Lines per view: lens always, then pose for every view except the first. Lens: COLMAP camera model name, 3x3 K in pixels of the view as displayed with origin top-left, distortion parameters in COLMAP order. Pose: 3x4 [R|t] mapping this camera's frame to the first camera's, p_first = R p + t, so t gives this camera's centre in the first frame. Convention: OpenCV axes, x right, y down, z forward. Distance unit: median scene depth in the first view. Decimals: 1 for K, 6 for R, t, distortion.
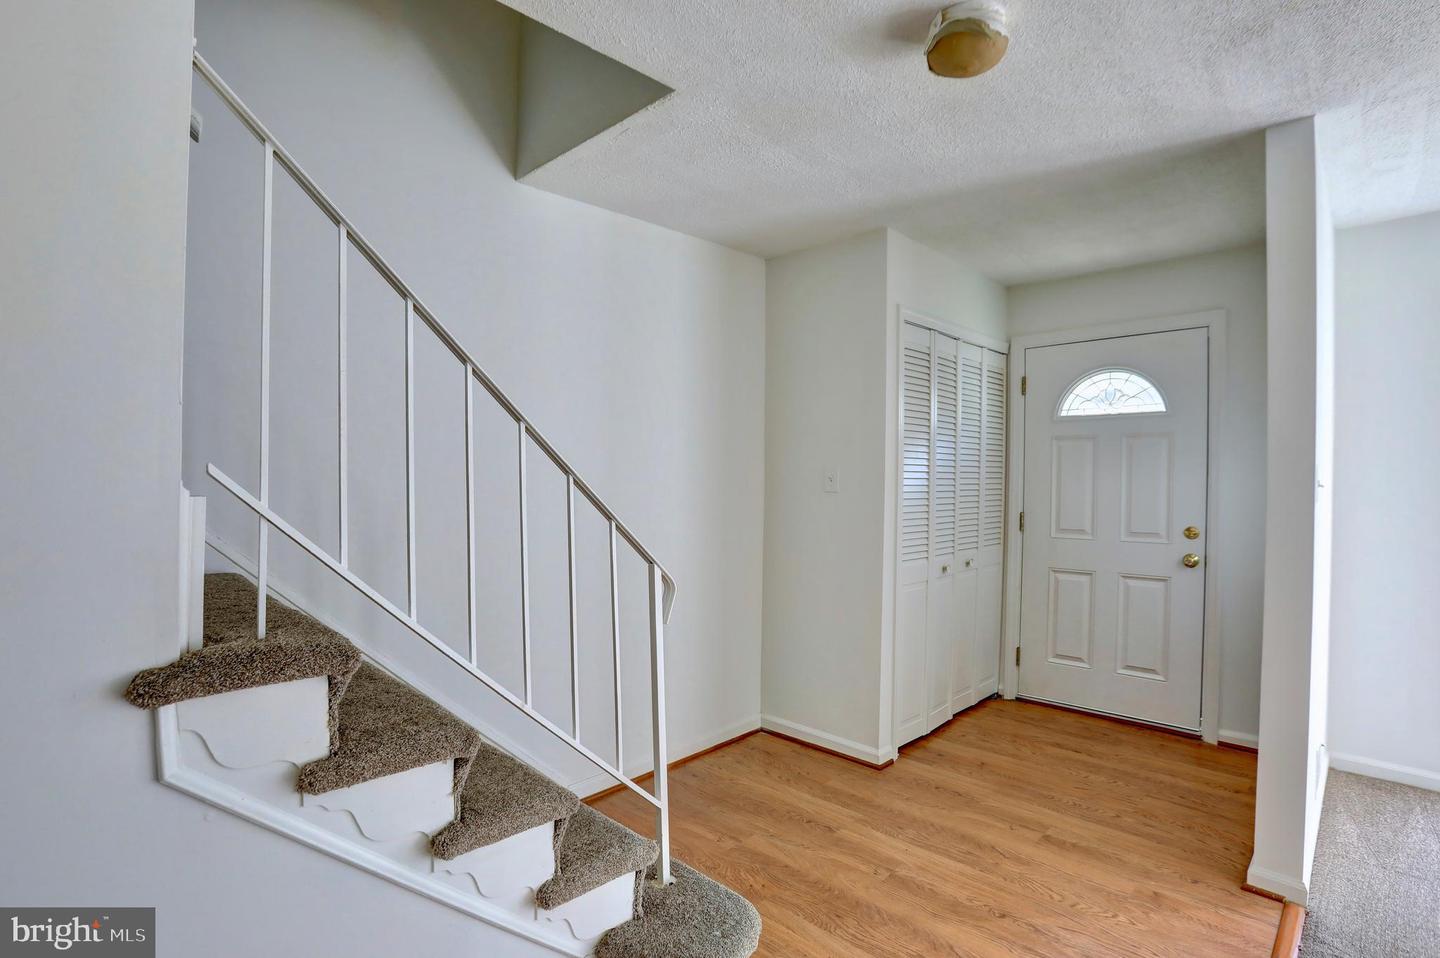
lens RADIAL K [[689.9, 0, 714.5], [0, 689.9, 490.3], [0, 0, 1]] dist [-0.057042, 0.013747]
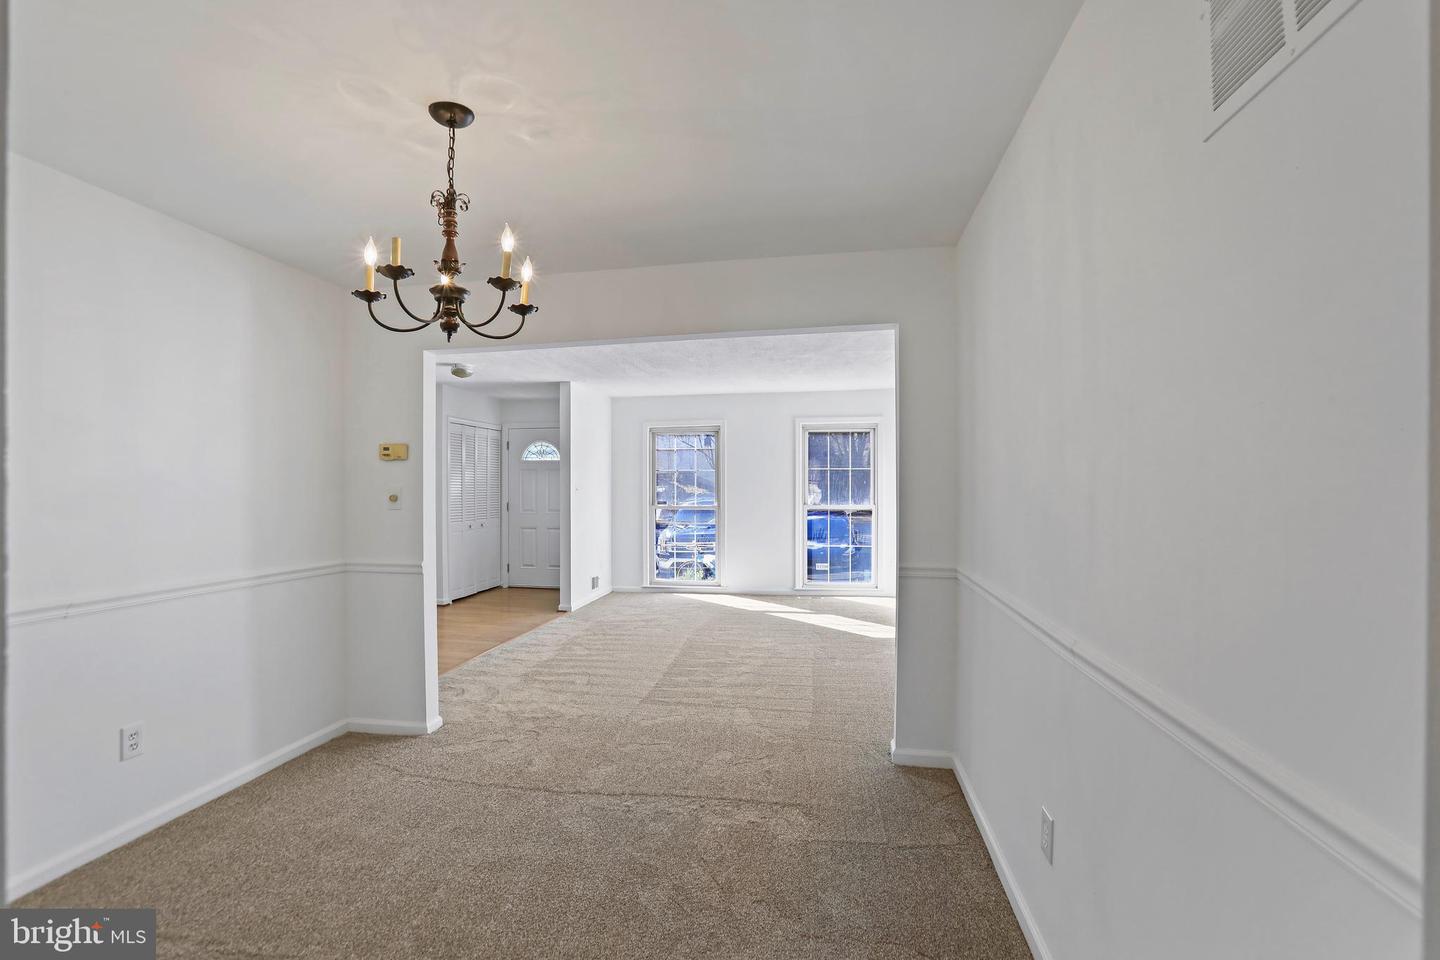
lens RADIAL K [[689.9, 0, 723.8], [0, 689.9, 486.8], [0, 0, 1]] dist [-0.057042, 0.013747]
pose [[0.810334, -0.014915, 0.585778, -0.308469], [0.024788, 0.999654, -0.008838, 0.019161], [-0.585443, 0.021683, 0.810423, -1.312485]]
